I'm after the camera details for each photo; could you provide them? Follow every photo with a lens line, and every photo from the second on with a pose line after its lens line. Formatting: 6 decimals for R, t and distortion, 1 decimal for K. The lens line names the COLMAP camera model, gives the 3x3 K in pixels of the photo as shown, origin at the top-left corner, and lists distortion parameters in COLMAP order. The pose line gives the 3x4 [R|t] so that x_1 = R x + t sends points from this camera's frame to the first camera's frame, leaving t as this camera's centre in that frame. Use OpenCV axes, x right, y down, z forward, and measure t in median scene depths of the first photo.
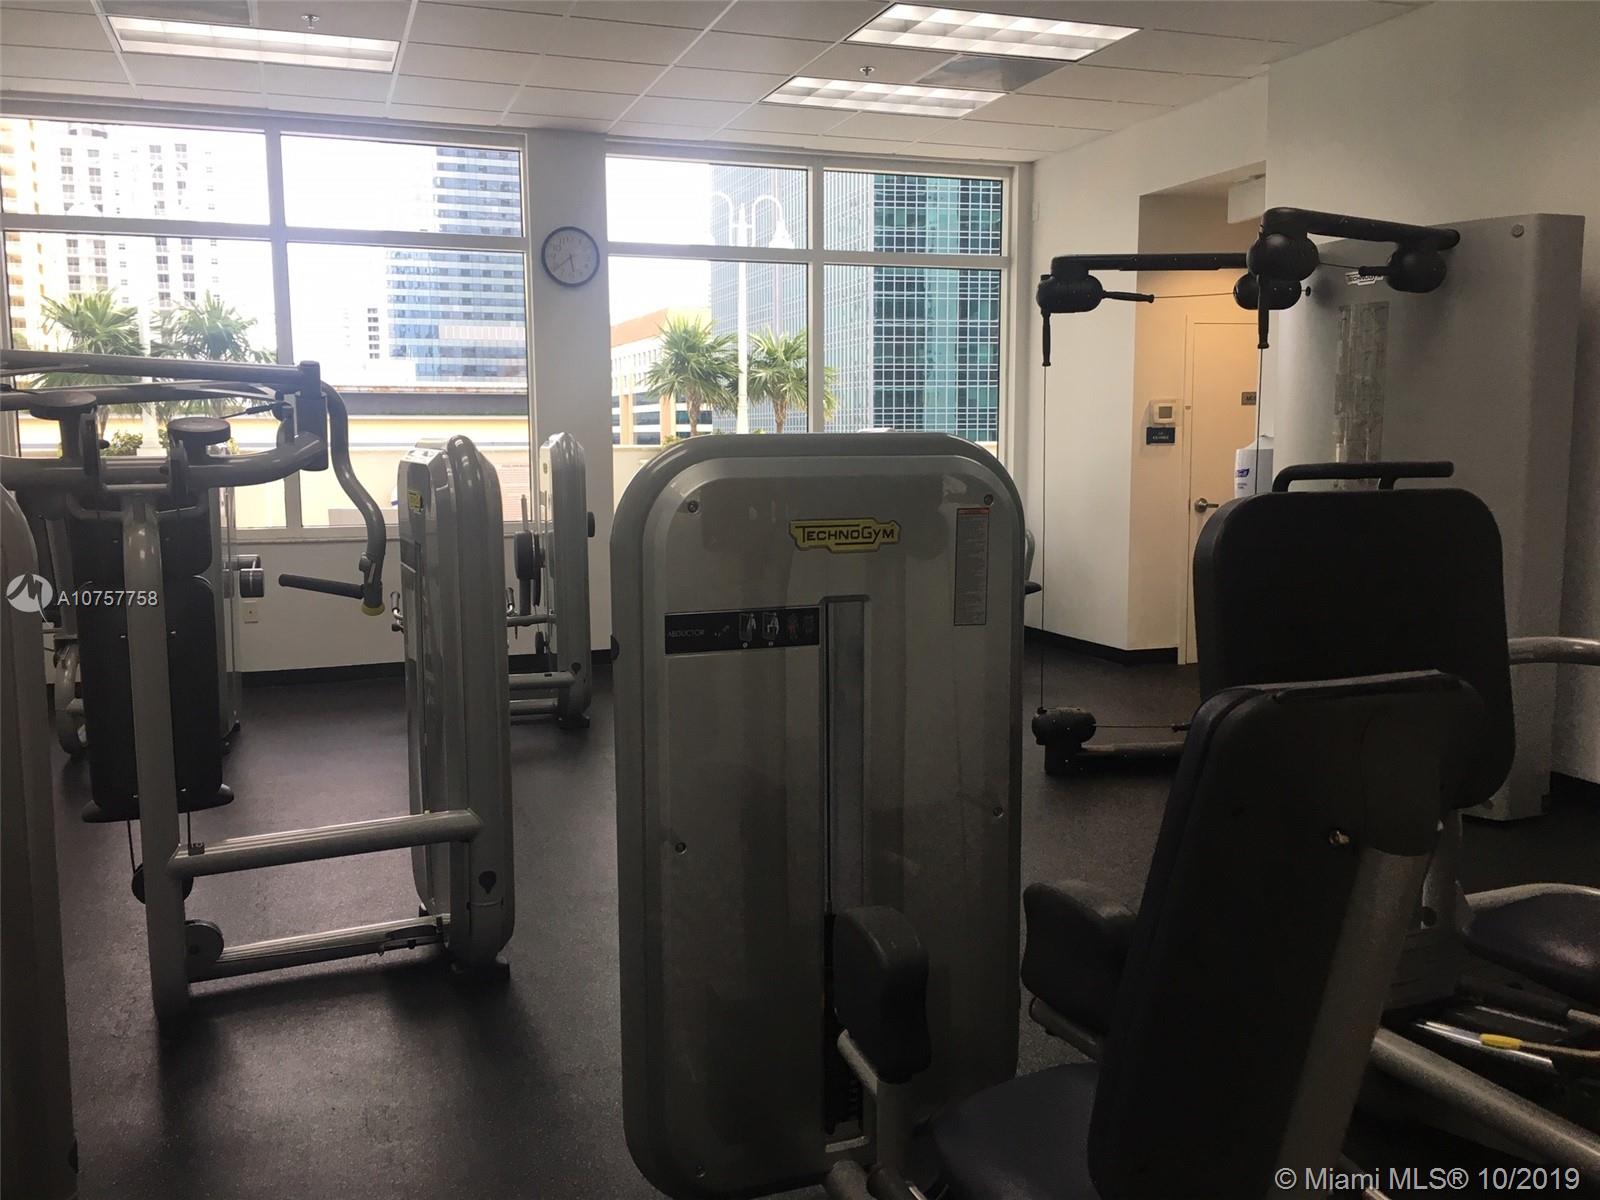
lens RADIAL K [[1339.3, 0, 800.0], [0, 1339.3, 600.0], [0, 0, 1]] dist [0.071176, -0.079192]
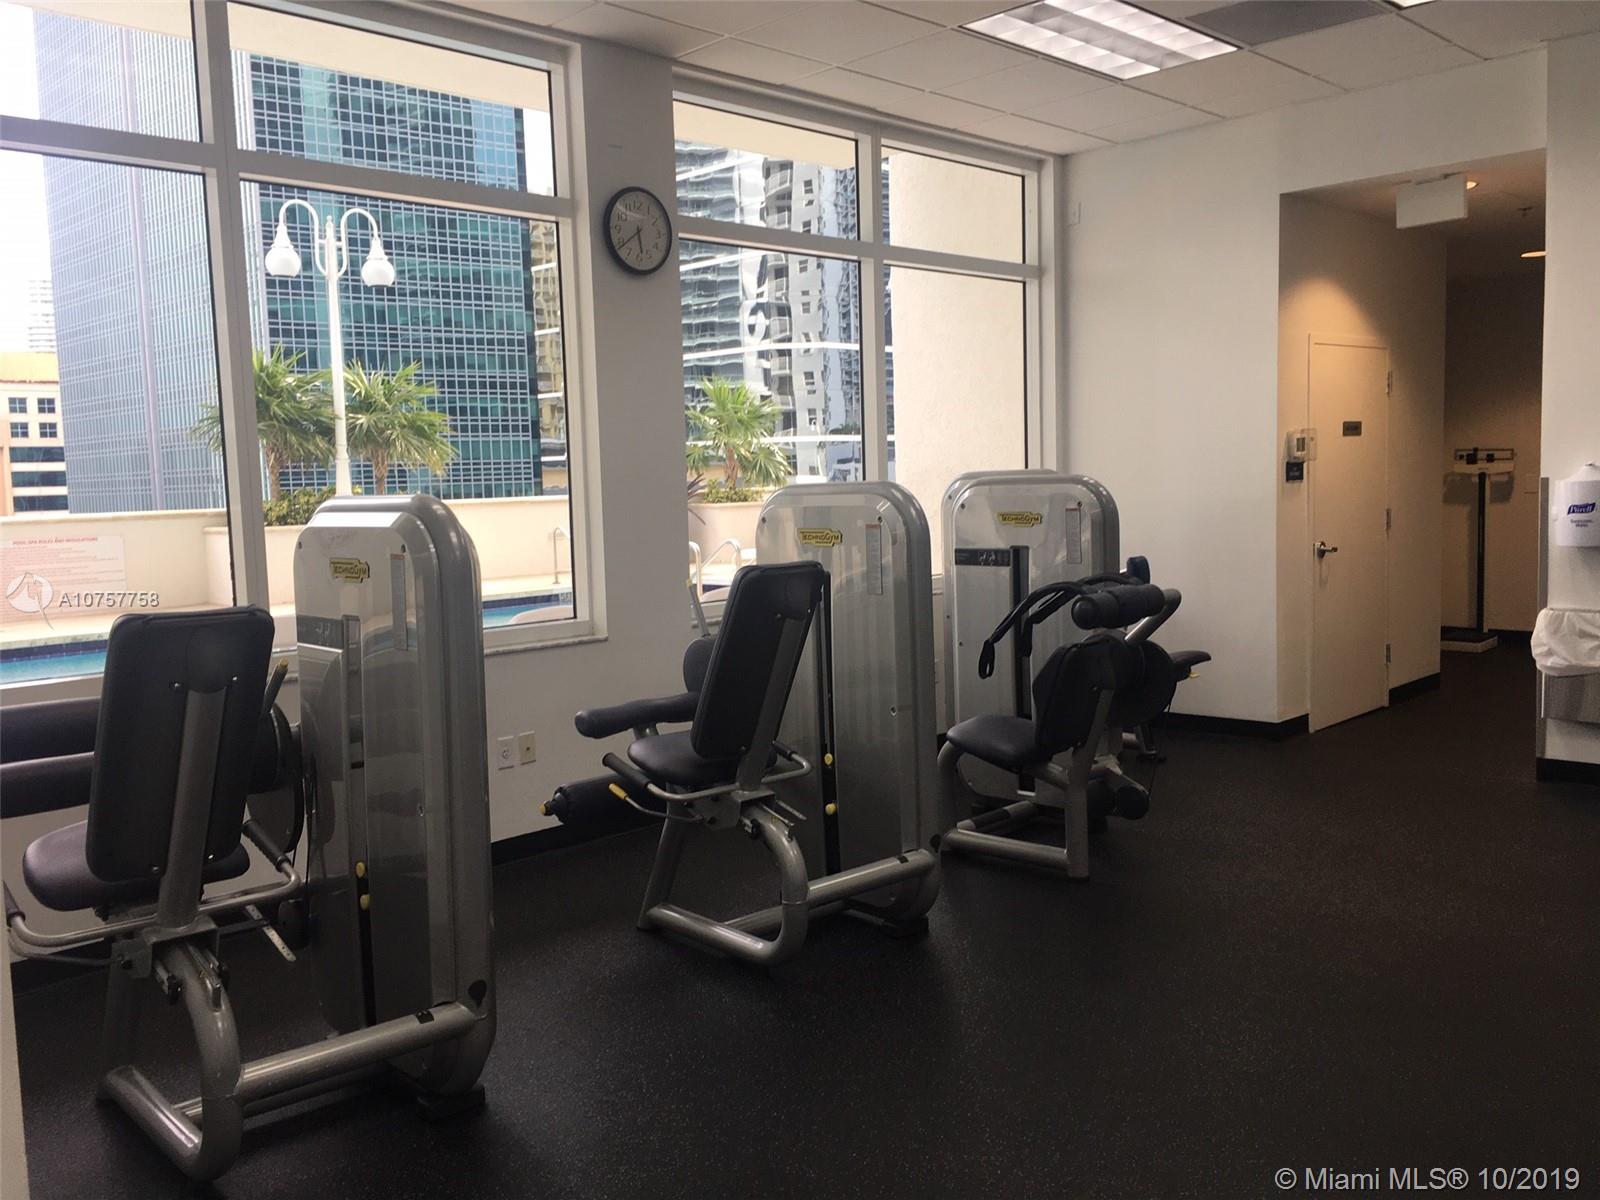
lens RADIAL K [[1339.3, 0, 800.0], [0, 1339.3, 600.0], [0, 0, 1]] dist [0.071176, -0.079192]
pose [[0.902990, -0.063762, 0.424905, -0.386172], [0.080286, 0.996549, -0.021077, -0.046231], [-0.422095, 0.053146, 0.904993, 0.347737]]
